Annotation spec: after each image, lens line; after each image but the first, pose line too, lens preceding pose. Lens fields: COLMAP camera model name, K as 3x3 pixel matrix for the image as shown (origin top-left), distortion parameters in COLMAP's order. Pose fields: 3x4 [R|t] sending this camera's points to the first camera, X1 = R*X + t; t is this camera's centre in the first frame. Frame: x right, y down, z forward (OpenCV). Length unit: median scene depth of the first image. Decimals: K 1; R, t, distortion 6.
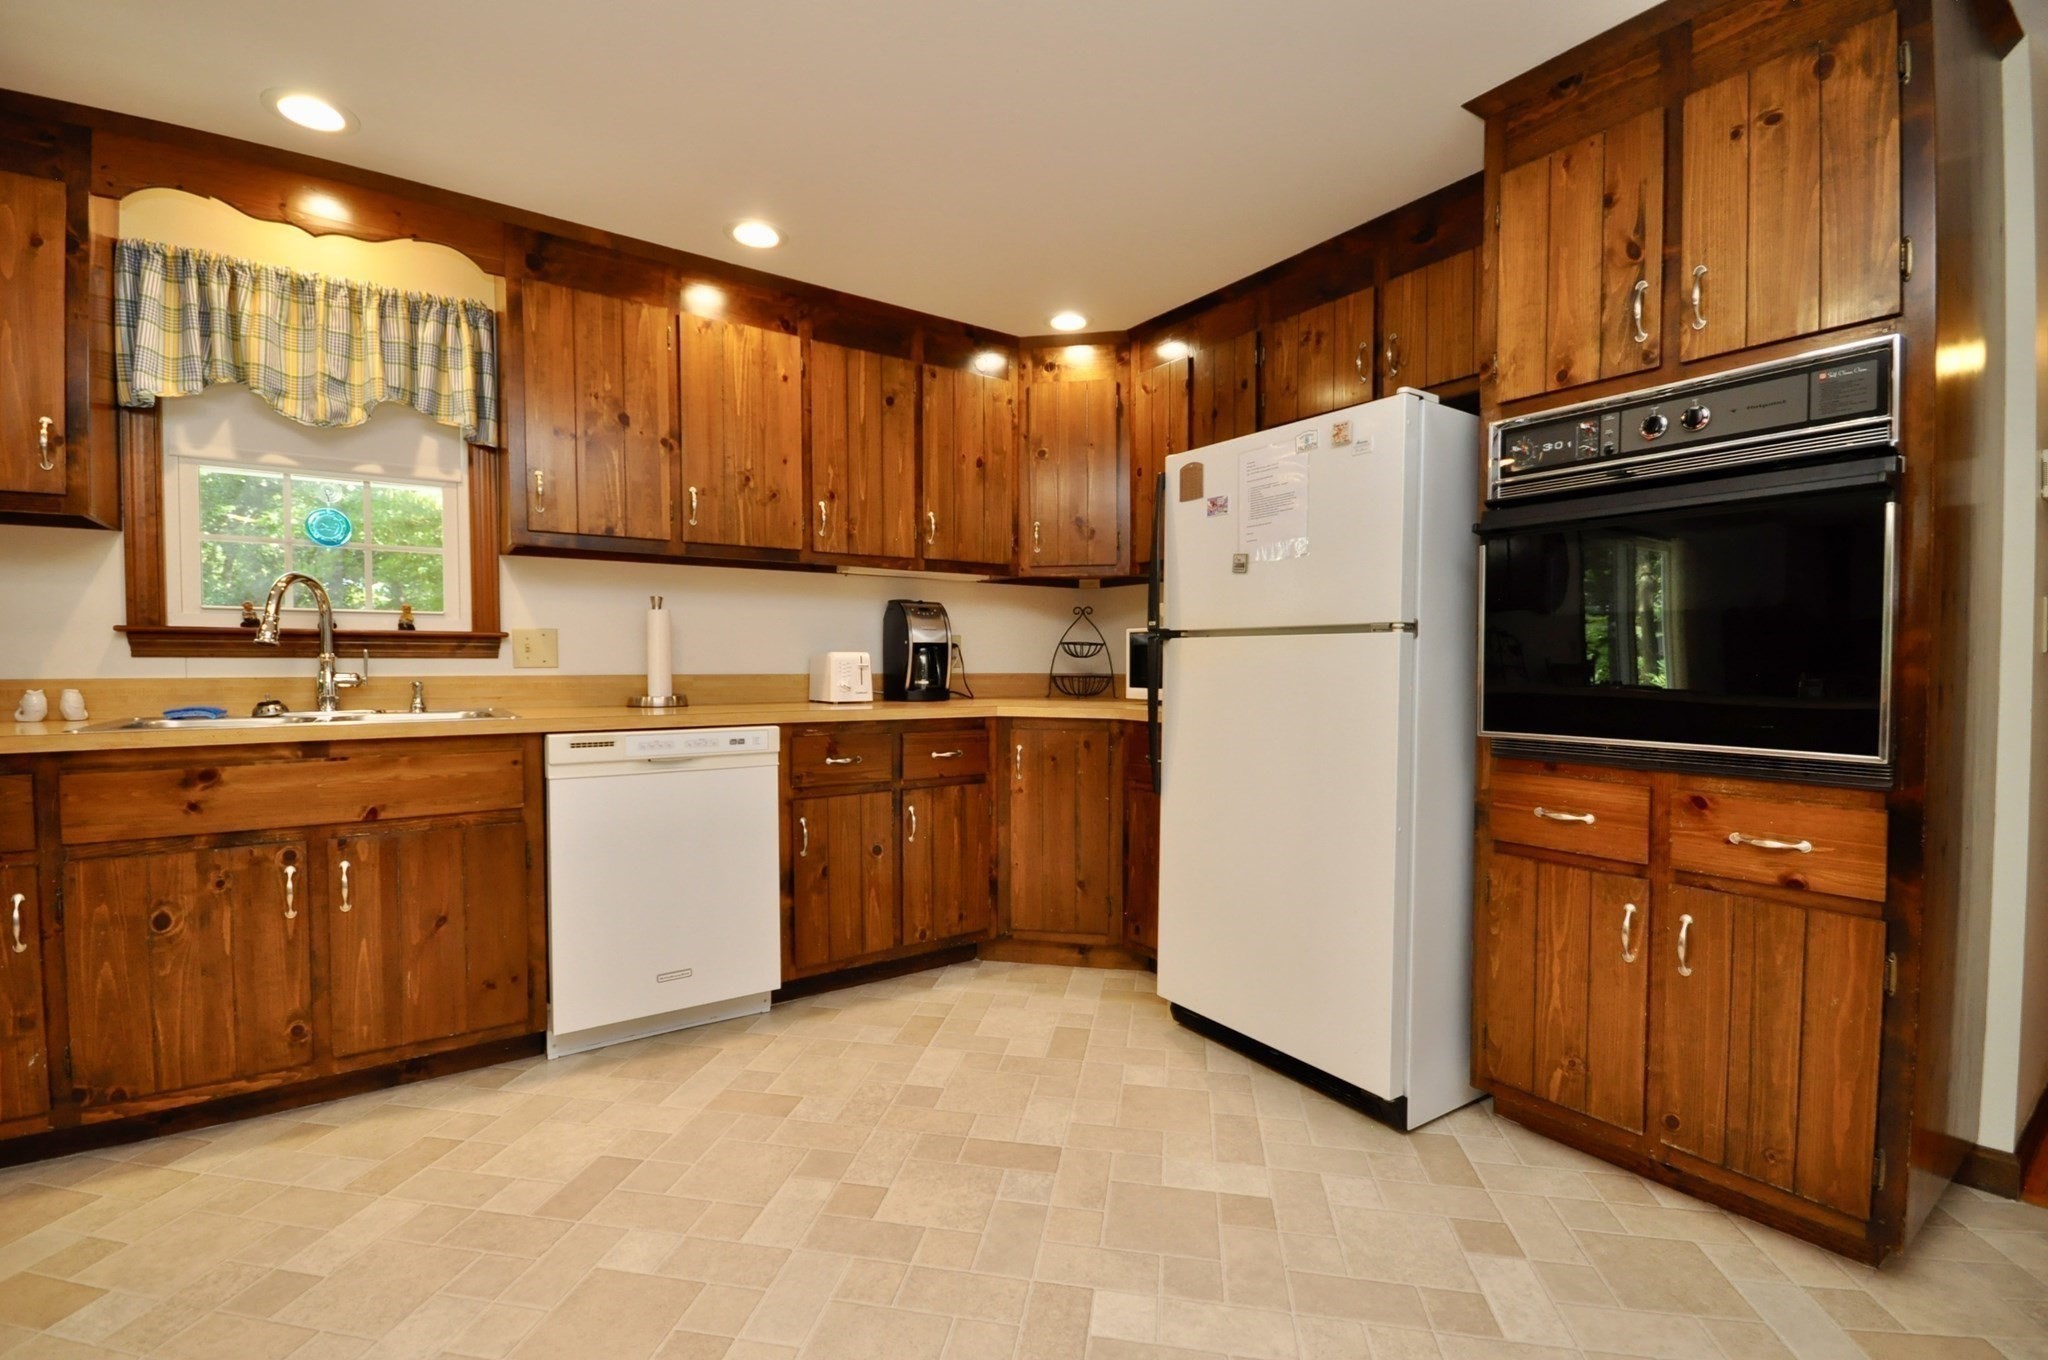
lens RADIAL K [[898.7, 0, 1019.0], [0, 898.7, 689.5], [0, 0, 1]] dist [0.008127, -0.011660]
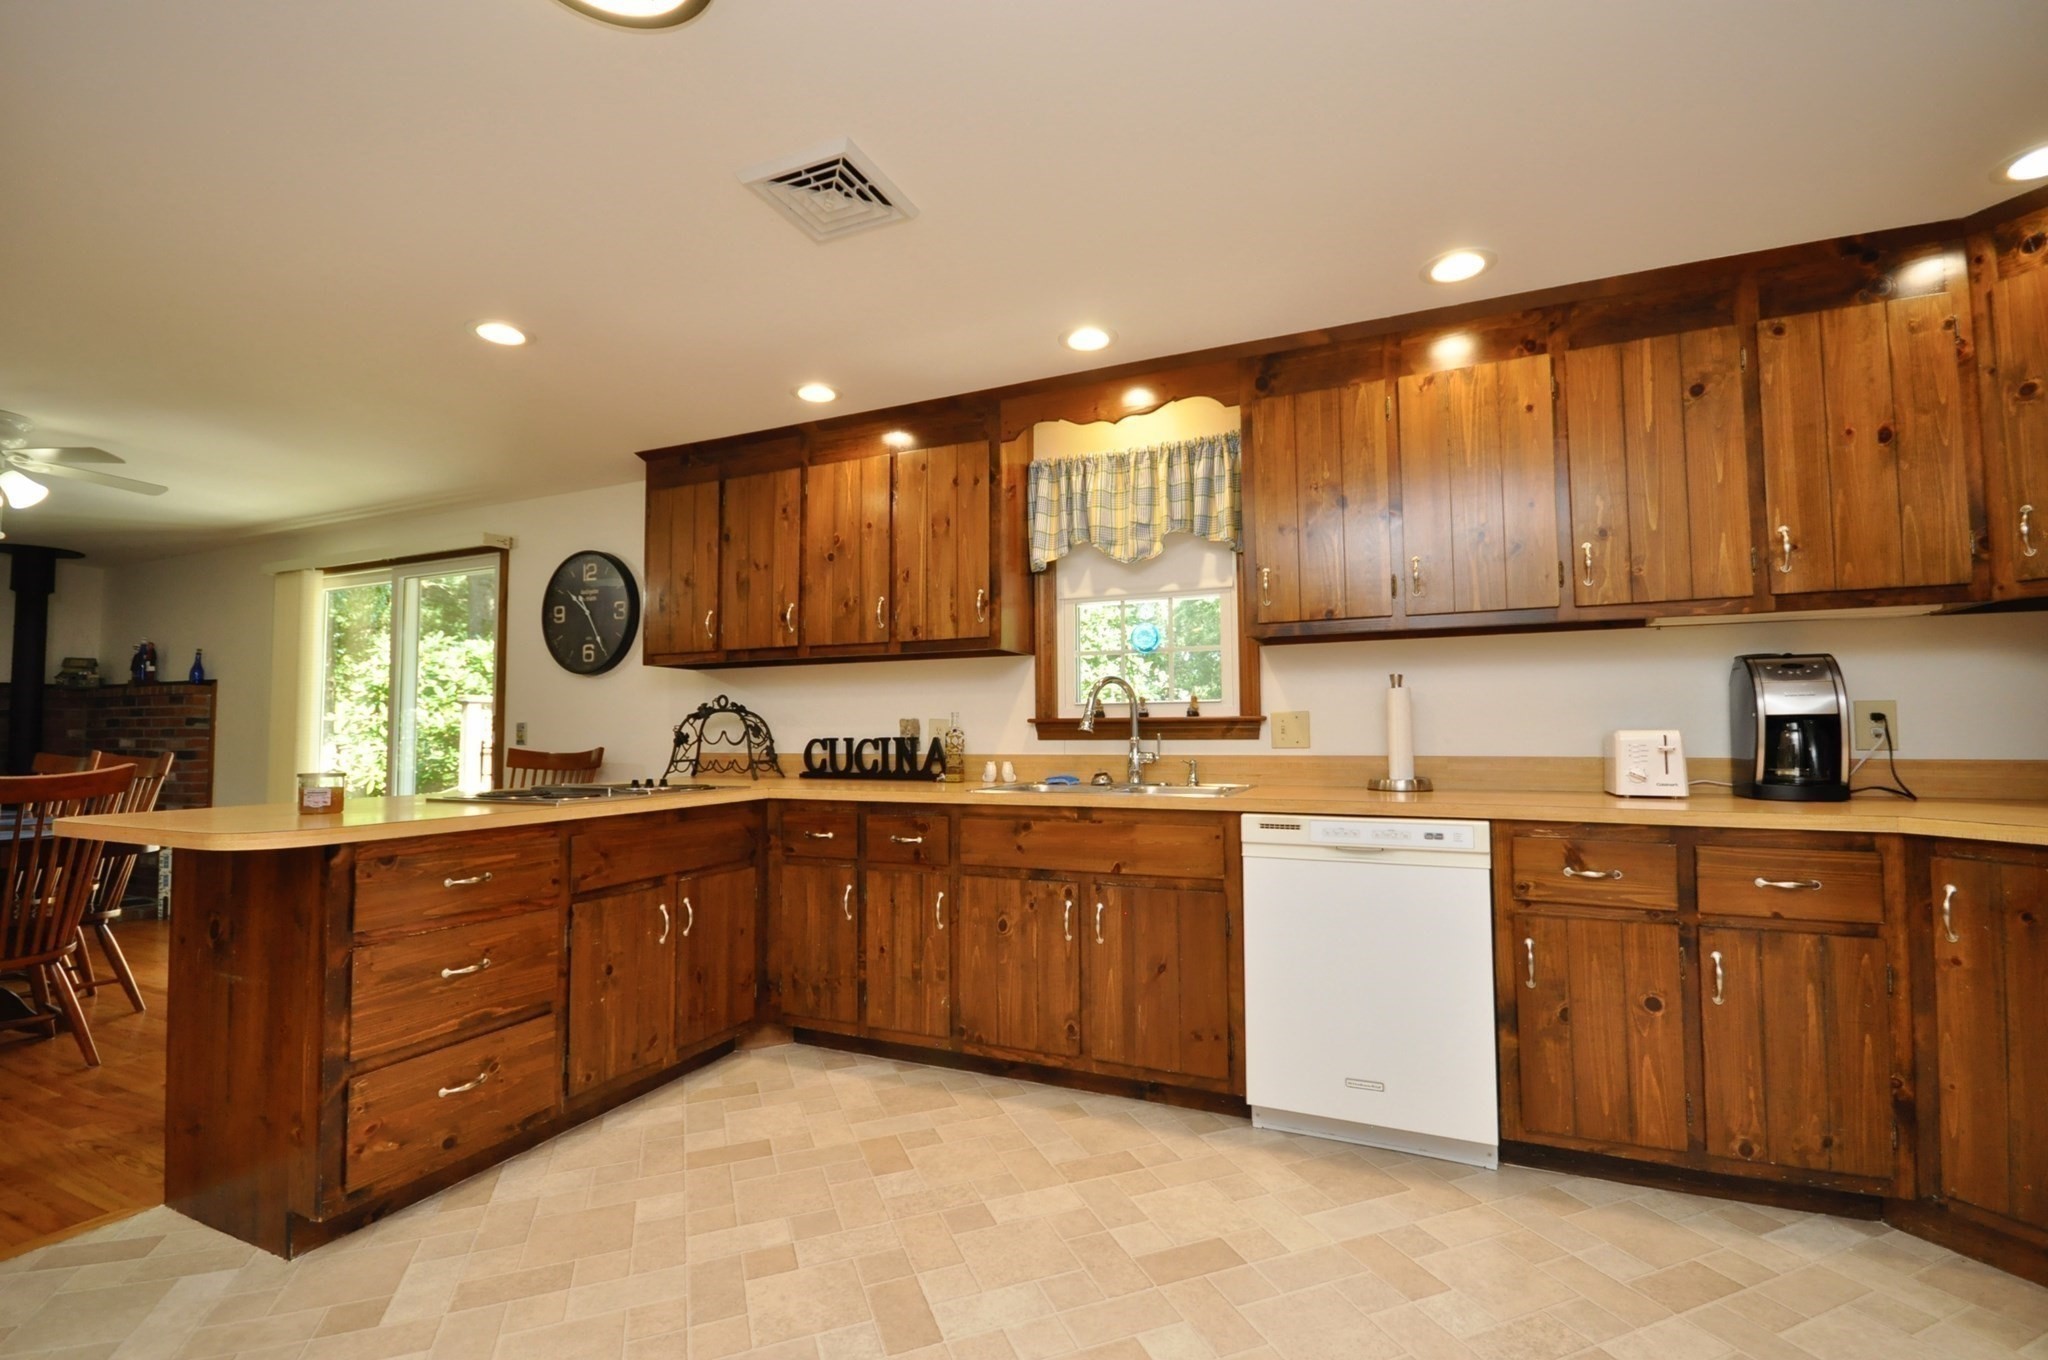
lens RADIAL K [[898.7, 0, 1019.0], [0, 898.7, 689.5], [0, 0, 1]] dist [0.008127, -0.011660]
pose [[0.513945, -0.045028, -0.856640, 0.238644], [-0.018750, 0.997793, -0.063697, -0.021880], [0.857618, 0.048799, 0.511967, 0.194159]]
